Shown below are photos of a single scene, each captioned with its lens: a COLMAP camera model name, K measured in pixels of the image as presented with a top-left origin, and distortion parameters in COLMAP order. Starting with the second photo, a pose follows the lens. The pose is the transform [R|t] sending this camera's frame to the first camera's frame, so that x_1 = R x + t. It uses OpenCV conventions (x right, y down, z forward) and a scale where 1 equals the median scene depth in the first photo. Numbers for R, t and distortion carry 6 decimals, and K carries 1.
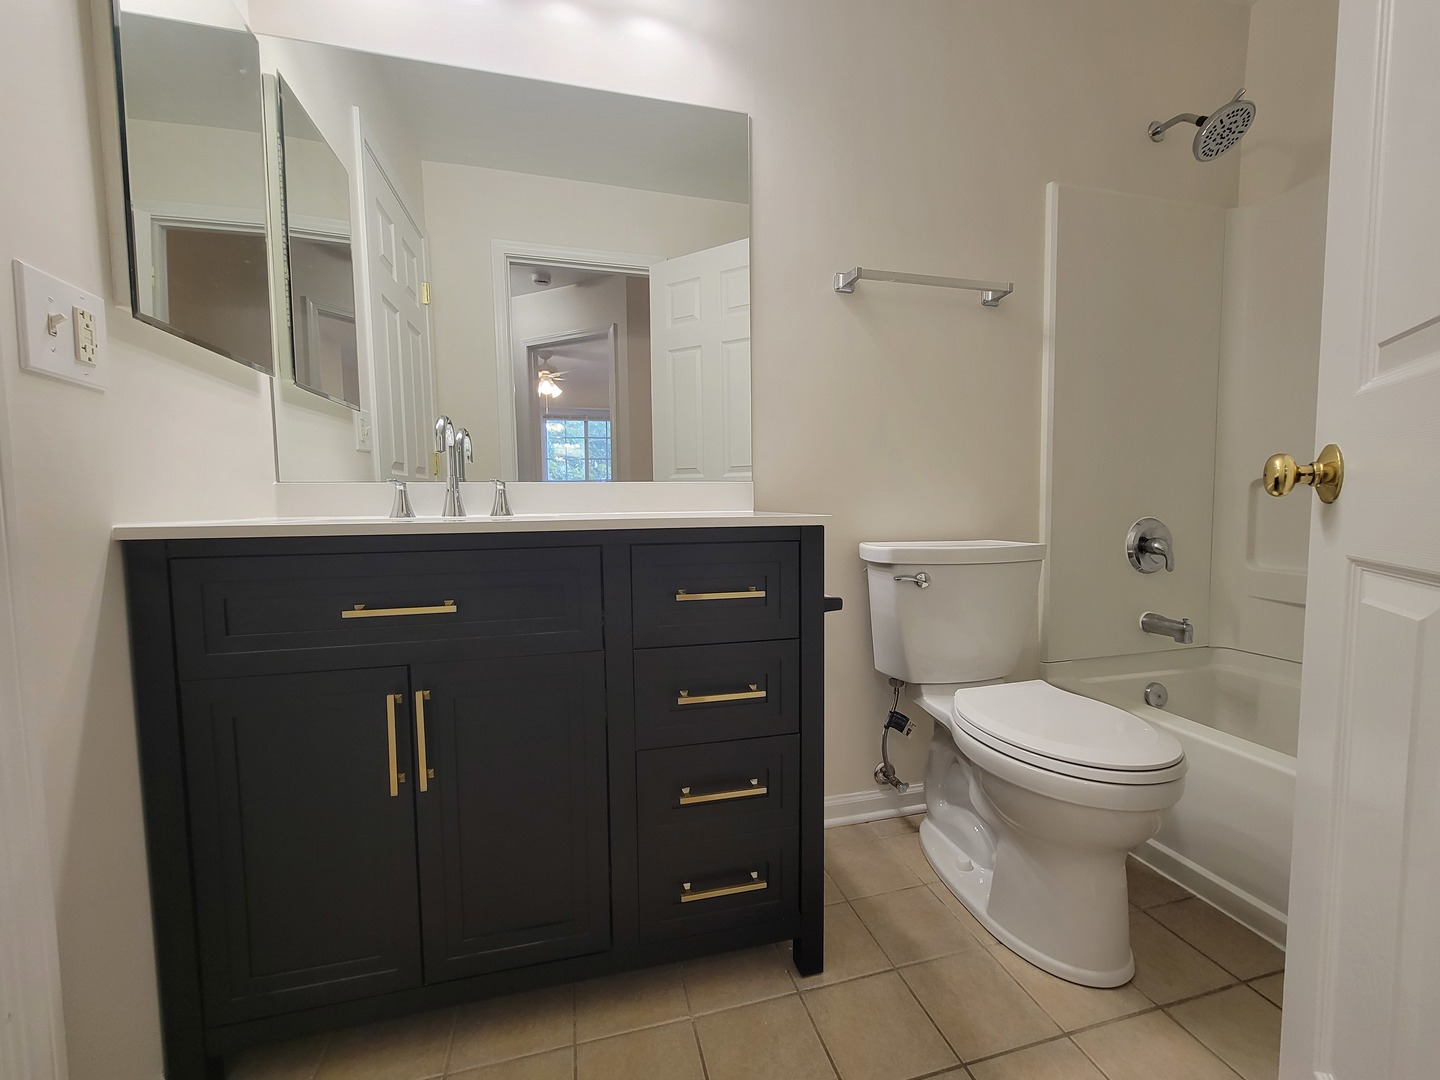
lens RADIAL K [[590.3, 0, 716.6], [0, 590.3, 541.1], [0, 0, 1]] dist [-0.000022, -0.000002]
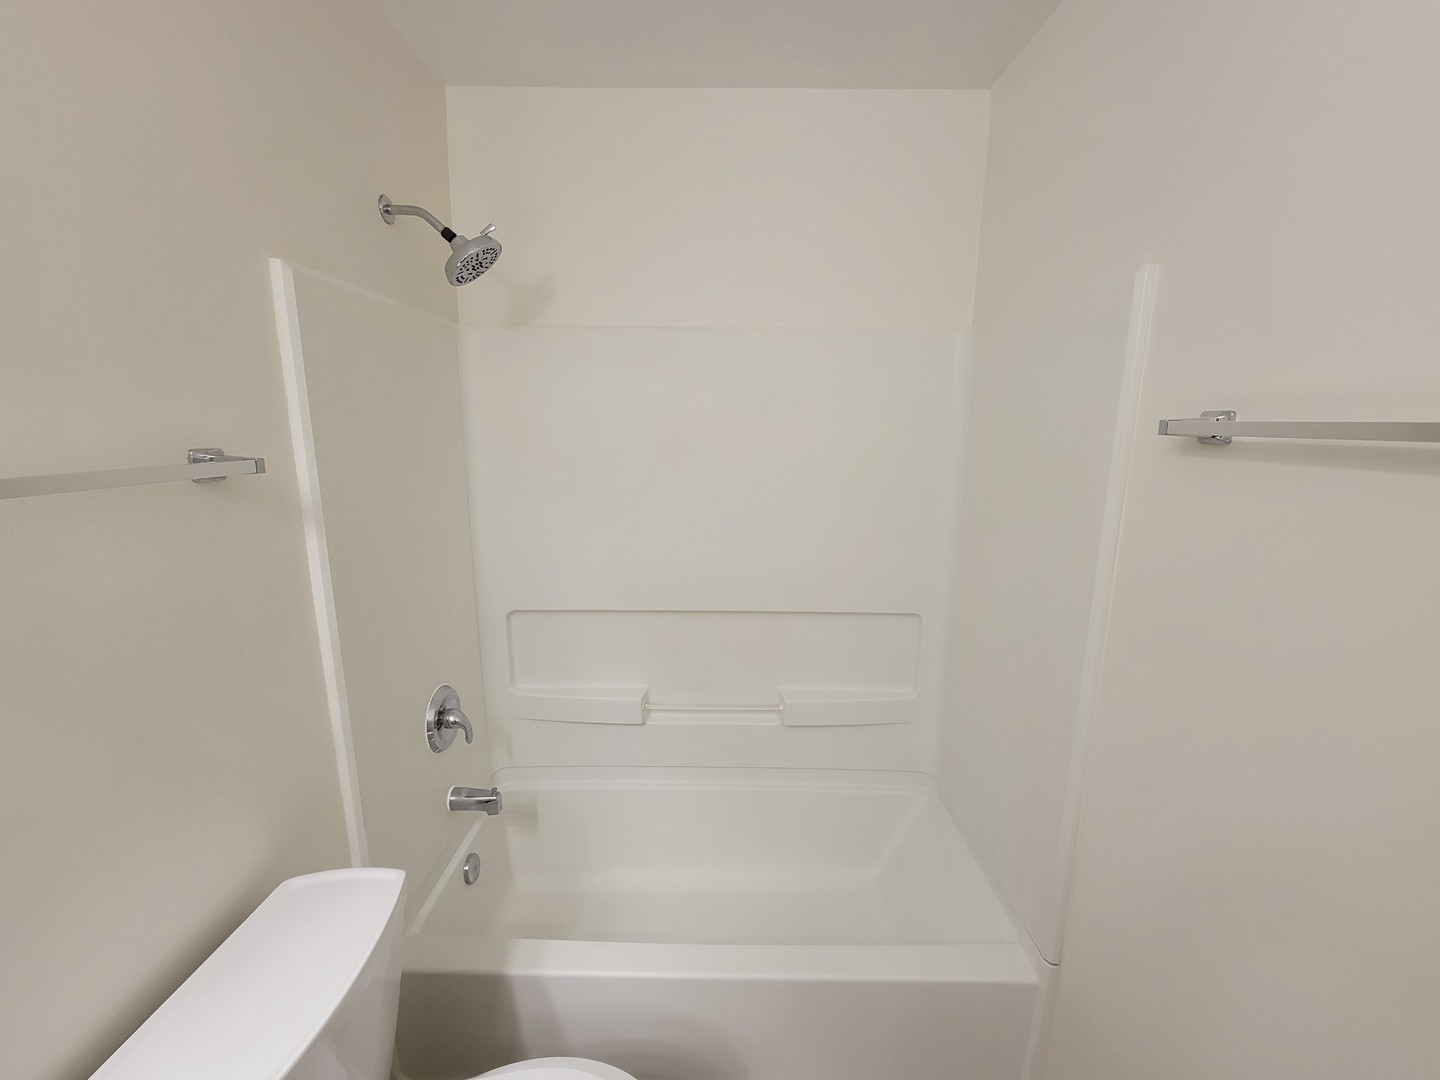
lens RADIAL K [[590.3, 0, 716.6], [0, 590.3, 541.1], [0, 0, 1]] dist [-0.000022, -0.000002]
pose [[0.259401, -0.180801, 0.948695, 0.069369], [0.052453, 0.983508, 0.173093, -0.401991], [-0.964344, 0.004861, 0.264606, 0.415180]]
